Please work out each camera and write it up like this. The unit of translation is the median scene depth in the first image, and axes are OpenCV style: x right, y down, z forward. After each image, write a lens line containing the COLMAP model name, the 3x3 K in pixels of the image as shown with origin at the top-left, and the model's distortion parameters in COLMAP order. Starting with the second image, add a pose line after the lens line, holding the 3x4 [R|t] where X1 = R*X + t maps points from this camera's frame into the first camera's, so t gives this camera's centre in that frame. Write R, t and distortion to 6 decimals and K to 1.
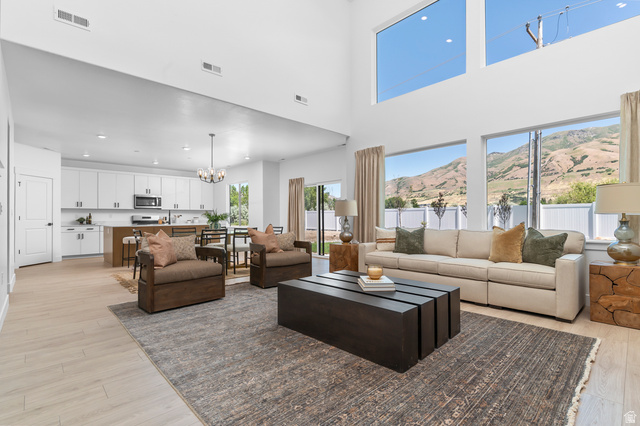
lens RADIAL K [[313.3, 0, 322.4], [0, 313.3, 212.9], [0, 0, 1]] dist [0.005327, -0.000281]
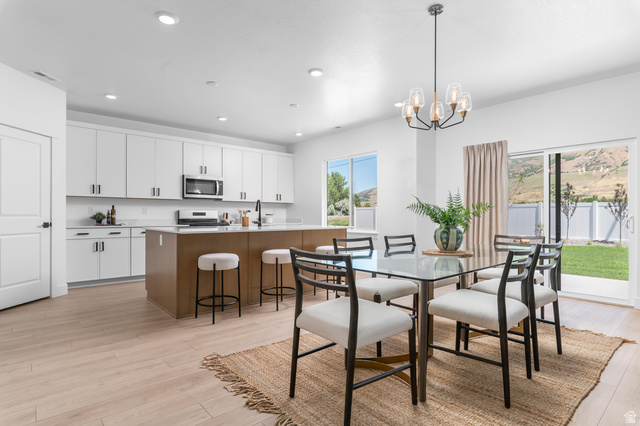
lens RADIAL K [[351.3, 0, 318.9], [0, 351.3, 214.0], [0, 0, 1]] dist [0.003726, 0.002125]
pose [[0.998880, 0.009705, -0.046311, -0.331913], [-0.009228, 0.999902, 0.010495, 0.006536], [0.046408, -0.010056, 0.998872, 0.373459]]
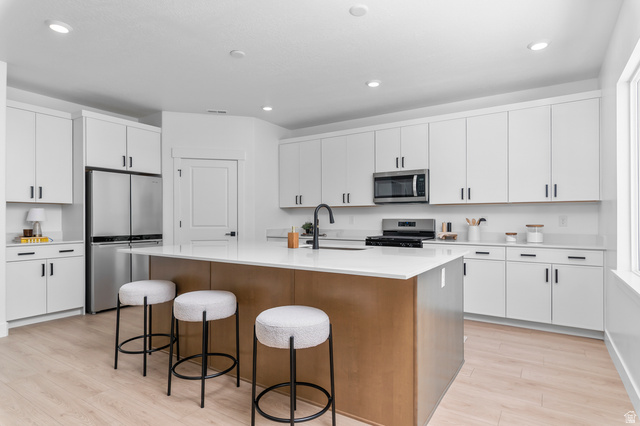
lens RADIAL K [[351.3, 0, 320.6], [0, 351.3, 218.2], [0, 0, 1]] dist [0.003726, 0.002125]
pose [[0.228286, 0.003939, -0.973586, -0.127509], [0.013569, 0.999882, 0.007227, 0.002130], [0.973500, -0.014861, 0.228205, 0.855964]]
